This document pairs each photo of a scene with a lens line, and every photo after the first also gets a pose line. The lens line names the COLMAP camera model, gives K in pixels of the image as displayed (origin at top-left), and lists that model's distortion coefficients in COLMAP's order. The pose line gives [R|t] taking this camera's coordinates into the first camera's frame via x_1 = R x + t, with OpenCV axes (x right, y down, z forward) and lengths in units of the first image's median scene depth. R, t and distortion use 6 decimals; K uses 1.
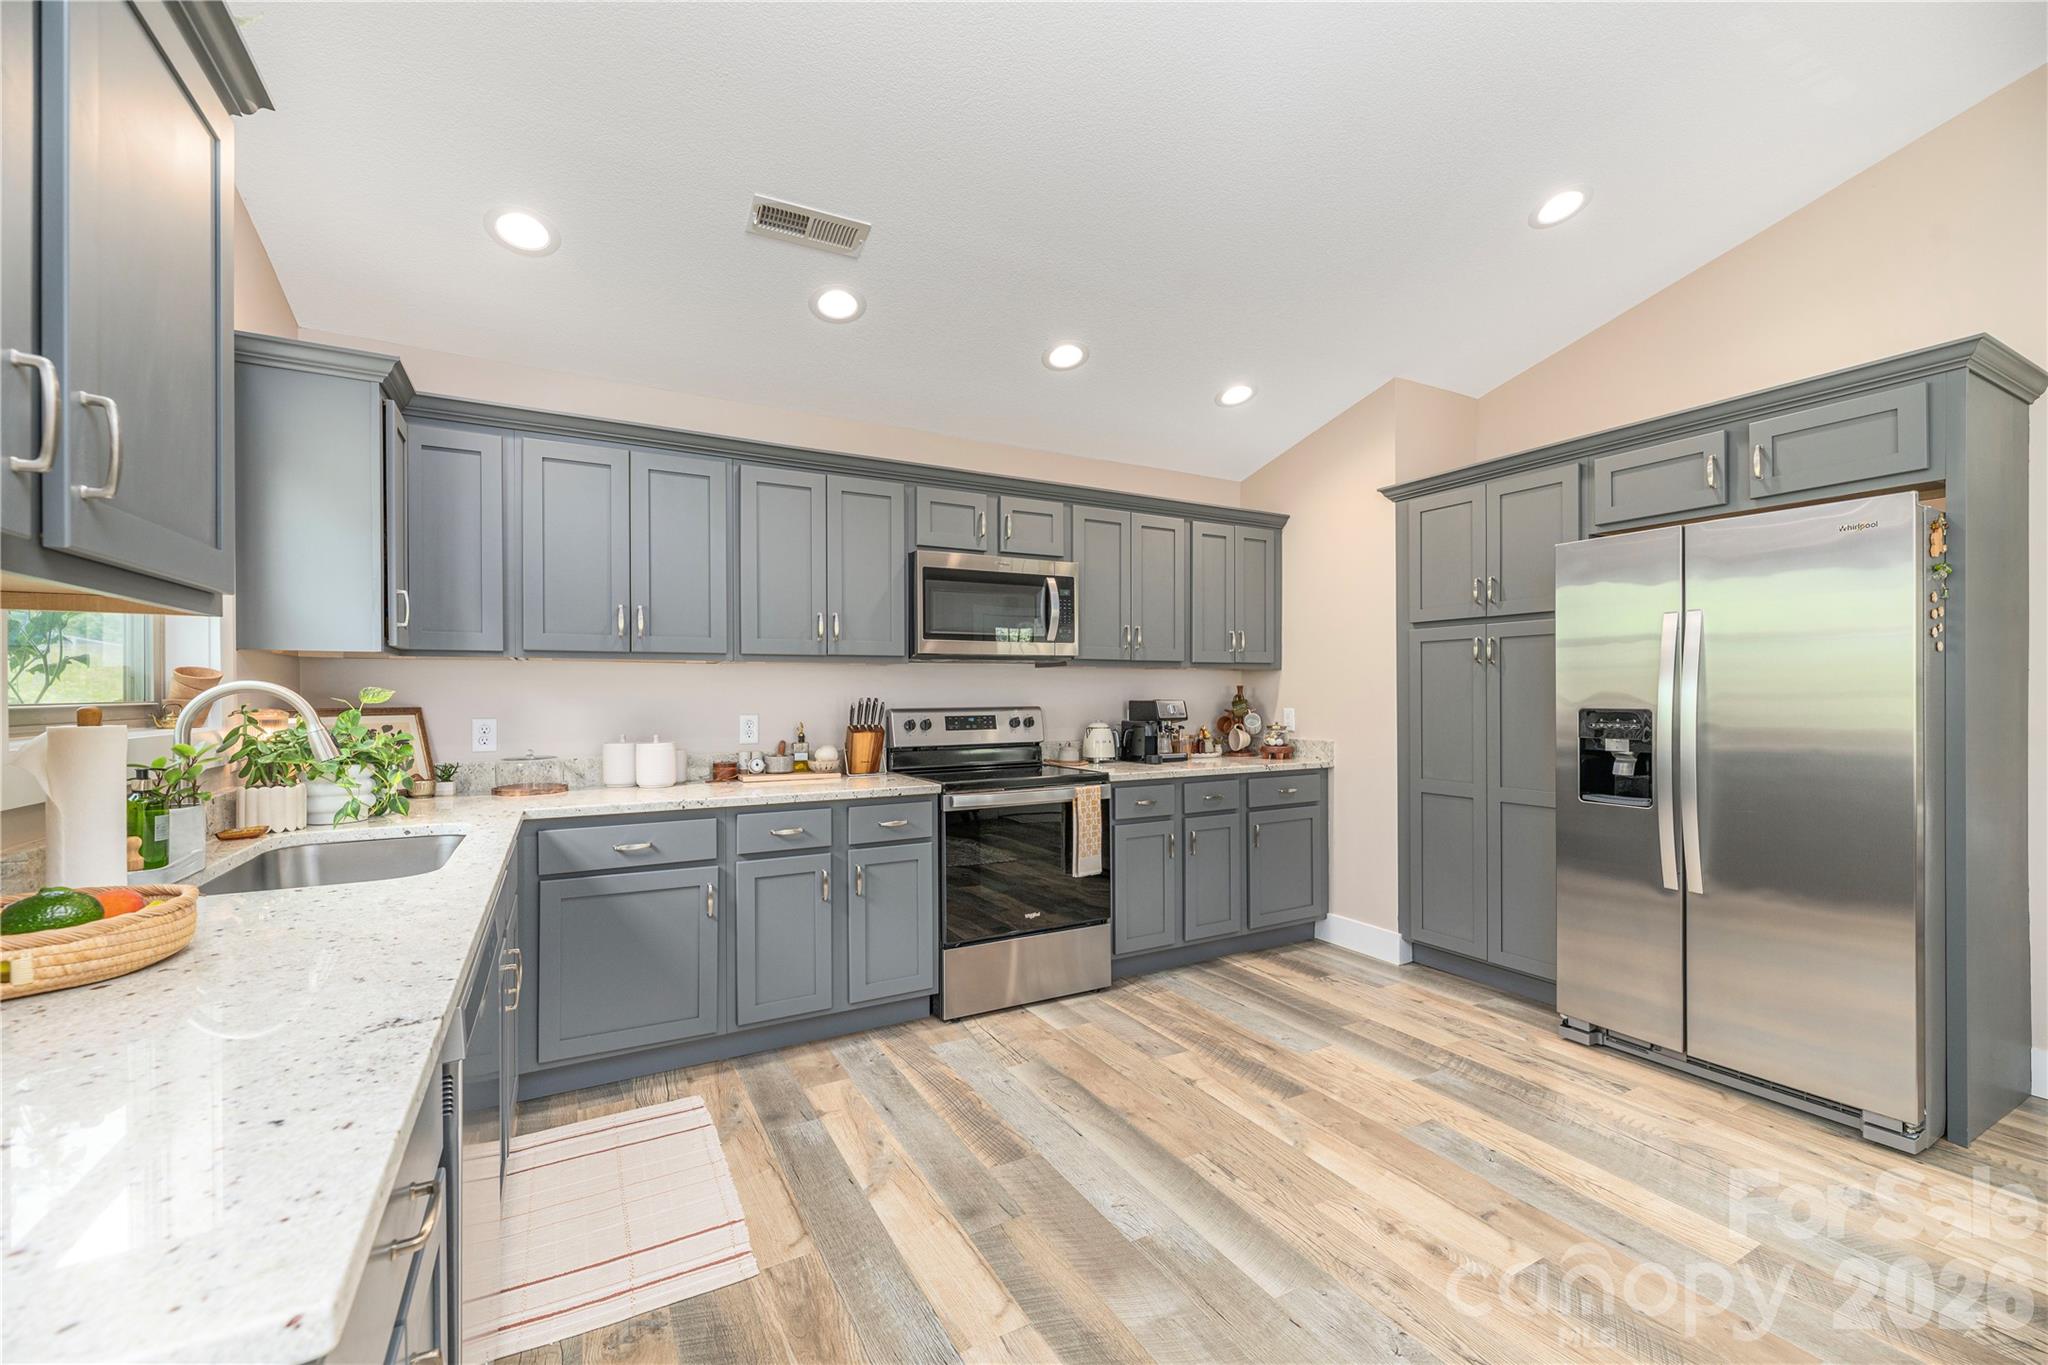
lens RADIAL K [[826.9, 0, 1034.7], [0, 826.9, 697.2], [0, 0, 1]] dist [-0.002730, 0.001318]
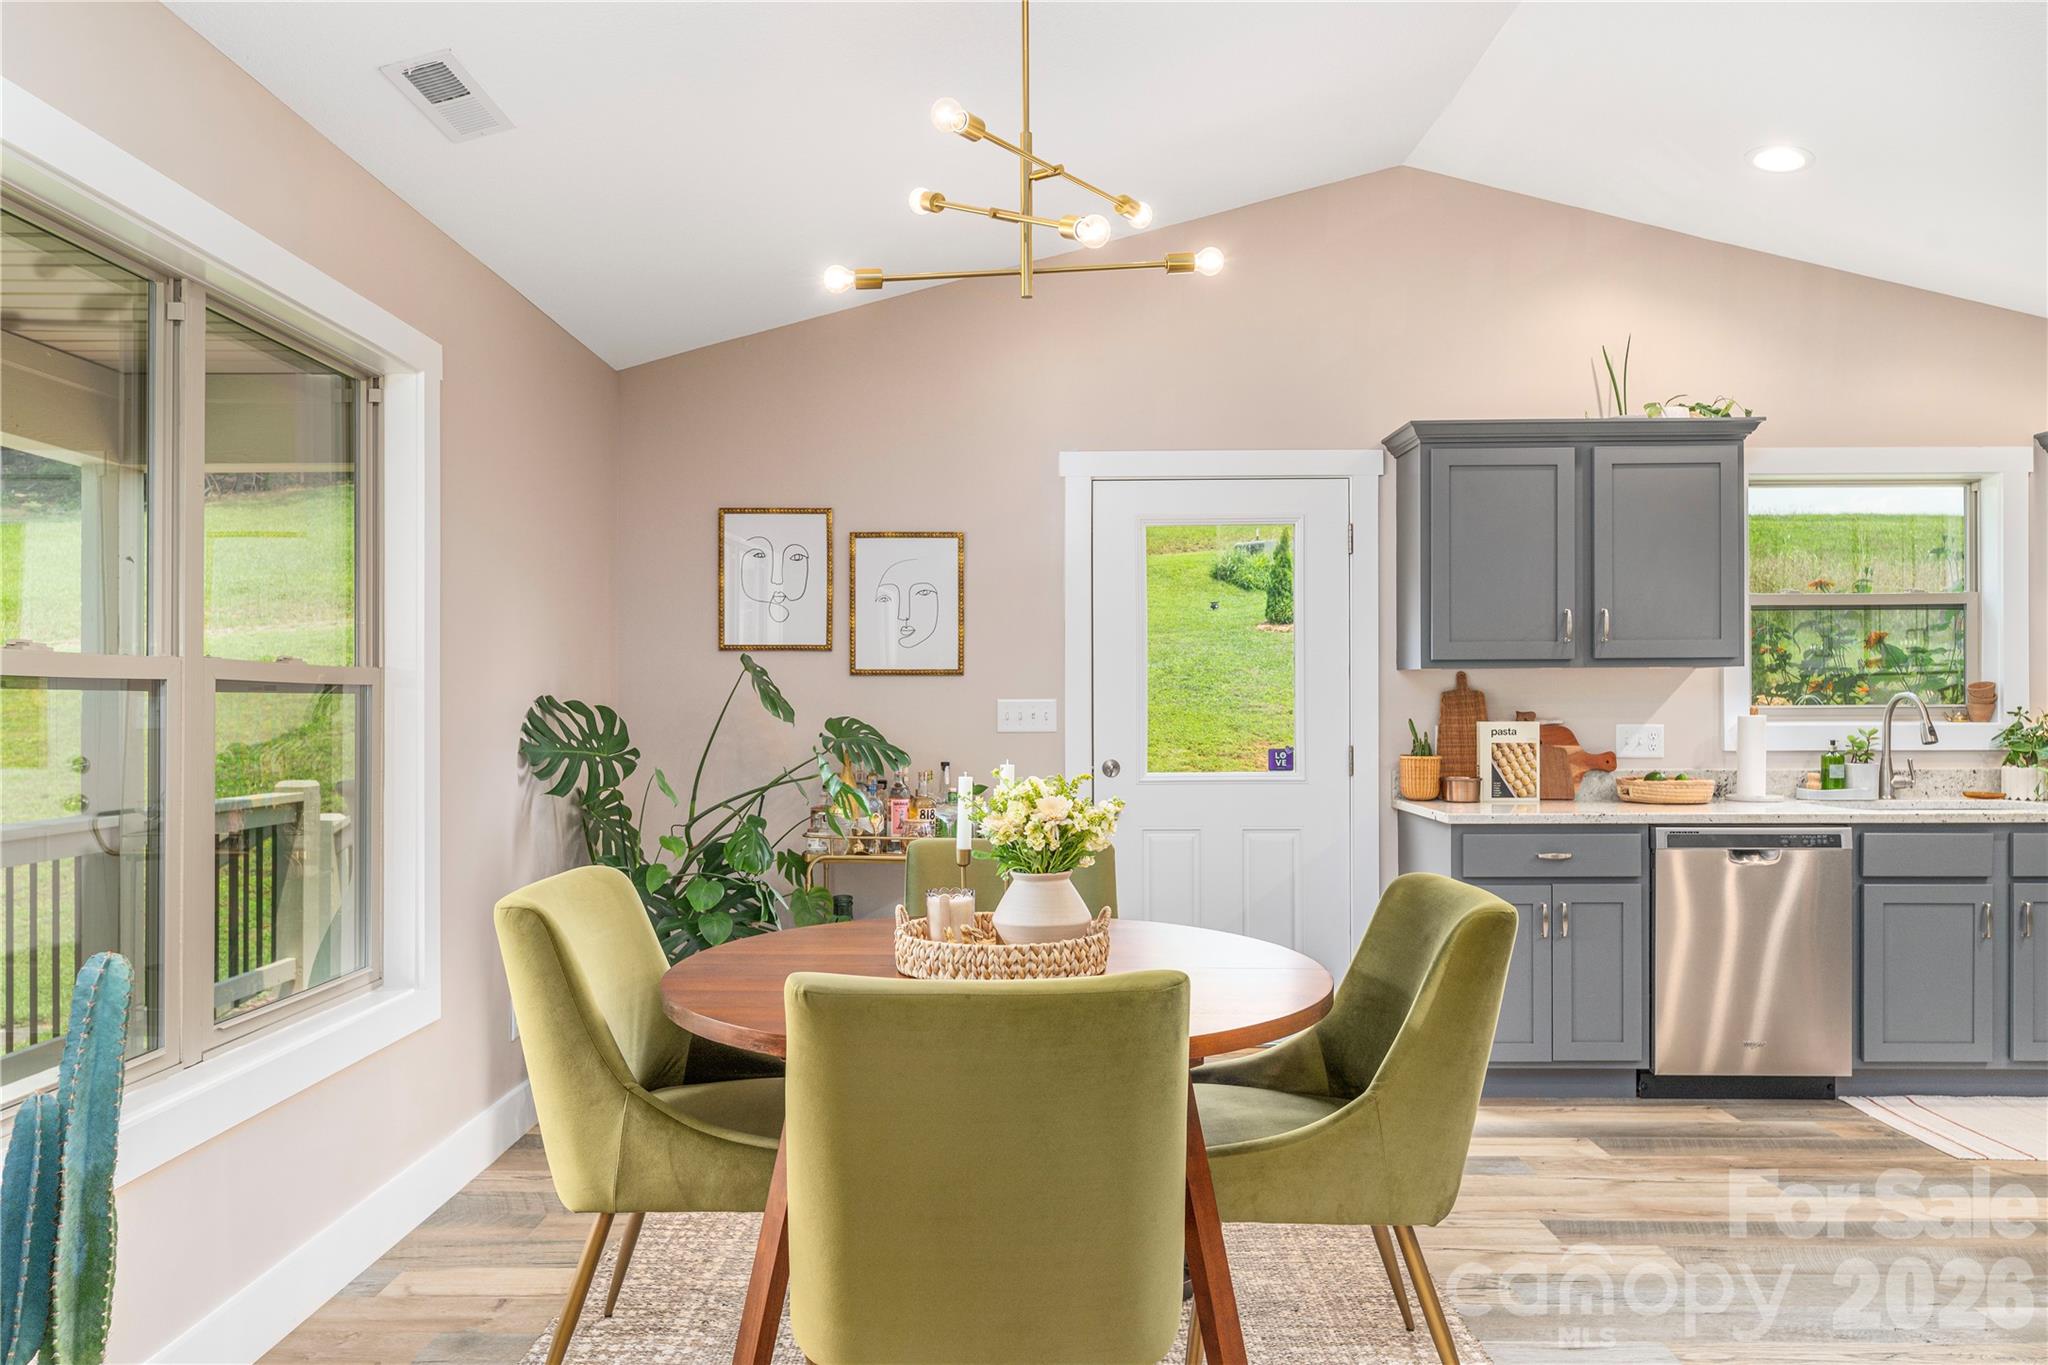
lens RADIAL K [[1338.9, 0, 1011.4], [0, 1338.9, 702.5], [0, 0, 1]] dist [-0.000008, -0.002680]
pose [[-0.497945, 0.004122, -0.867199, 1.293657], [-0.001465, 0.999983, 0.005595, -0.006330], [0.867207, 0.004057, -0.497931, 0.452990]]
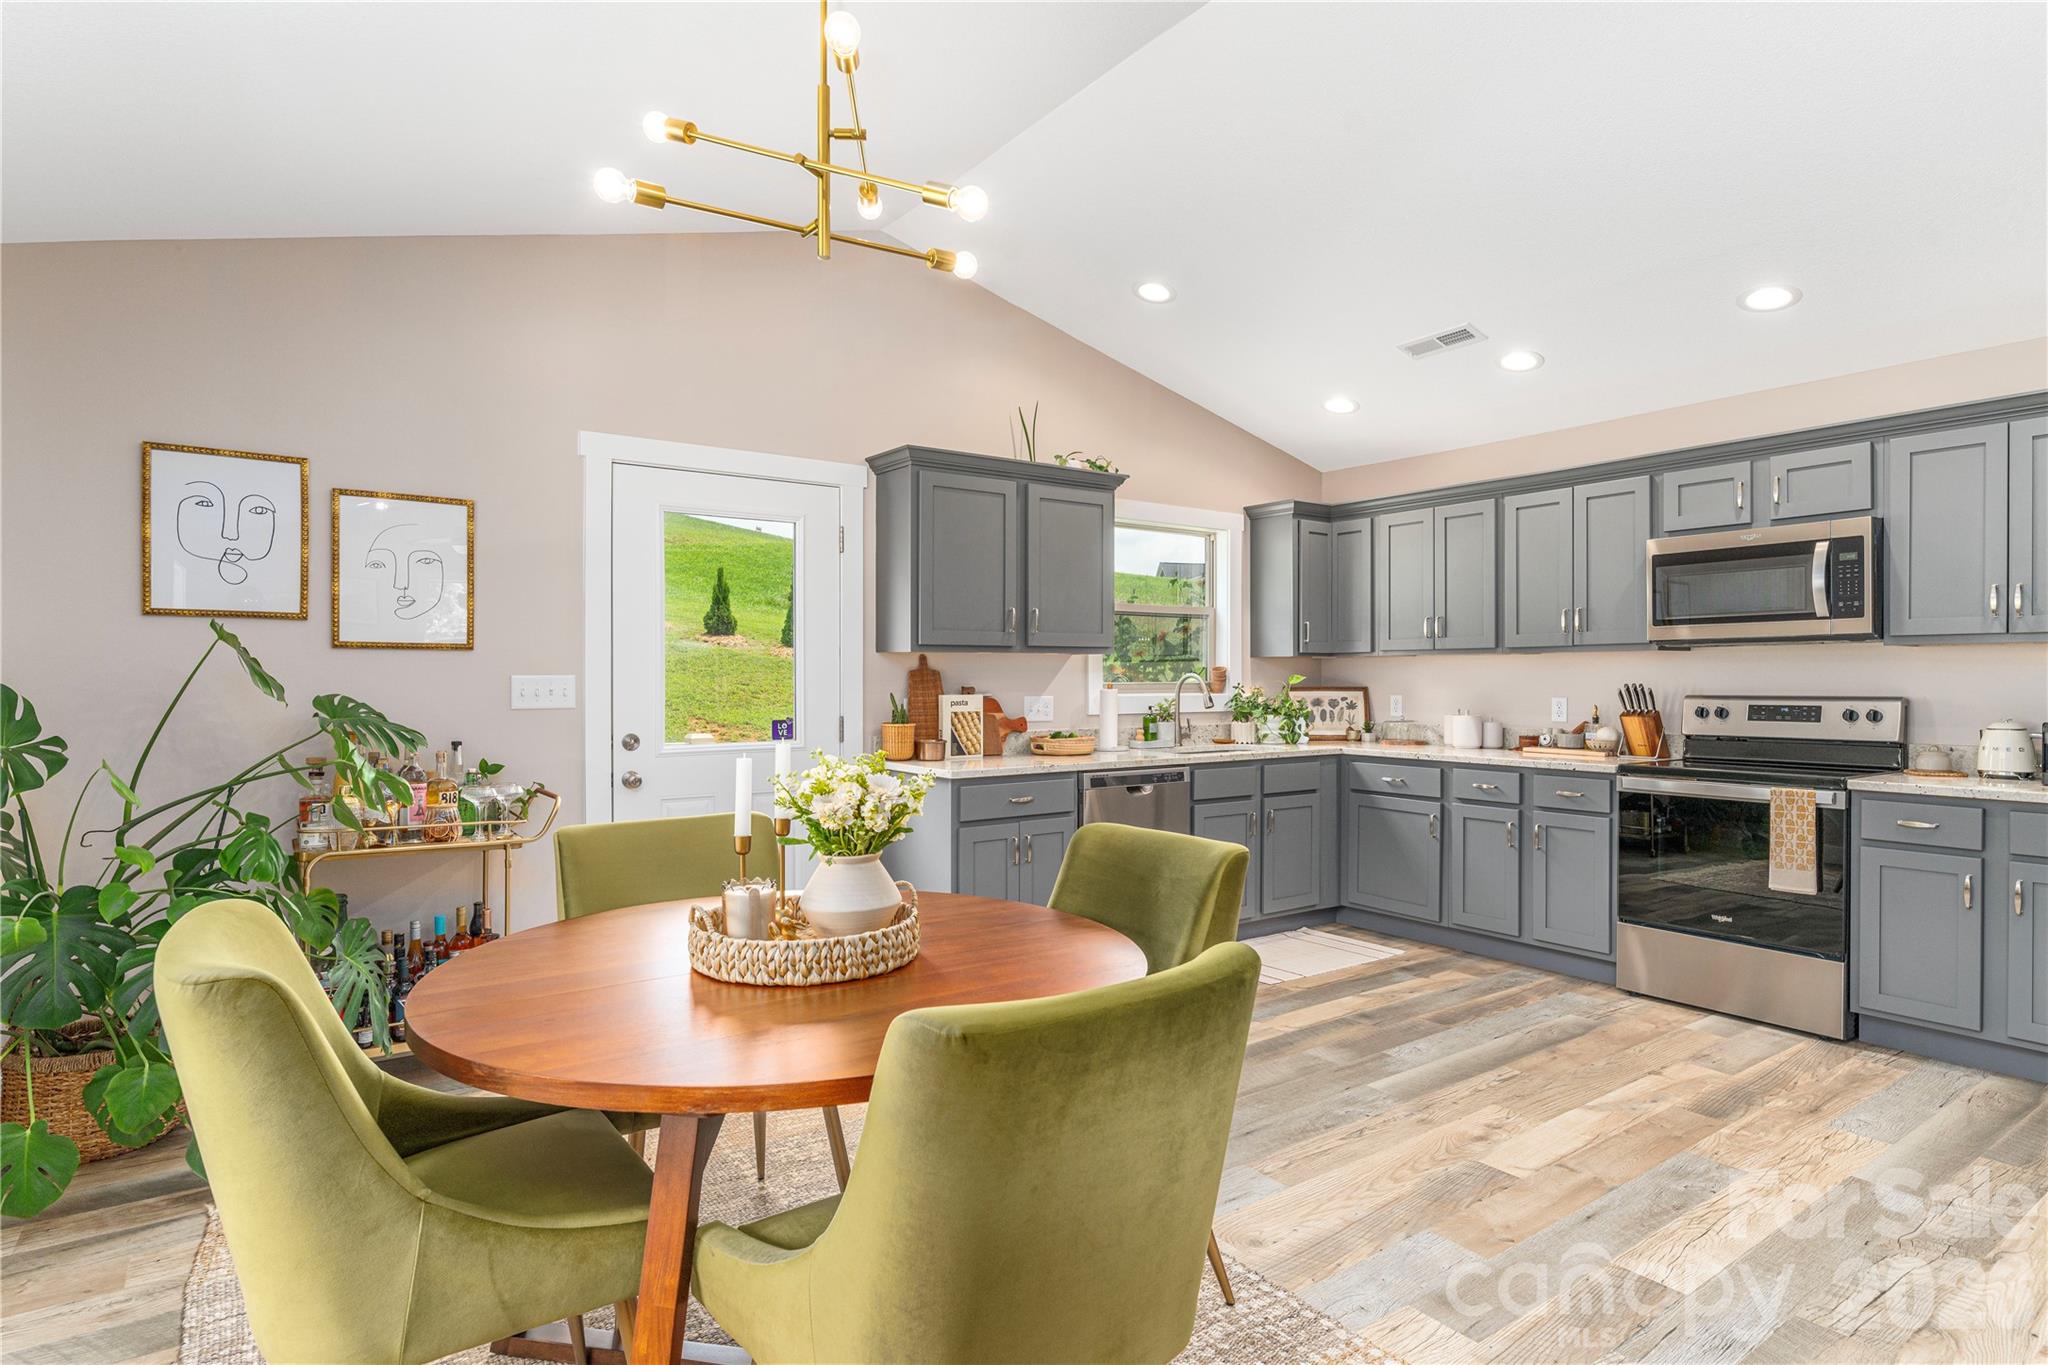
lens RADIAL K [[1067.8, 0, 1023.6], [0, 1067.8, 685.1], [0, 0, 1]] dist [-0.006115, -0.001797]
pose [[0.111298, 0.008669, -0.993749, 1.215415], [-0.006321, 0.999948, 0.008015, -0.003604], [0.993767, 0.005390, 0.111347, 0.094503]]
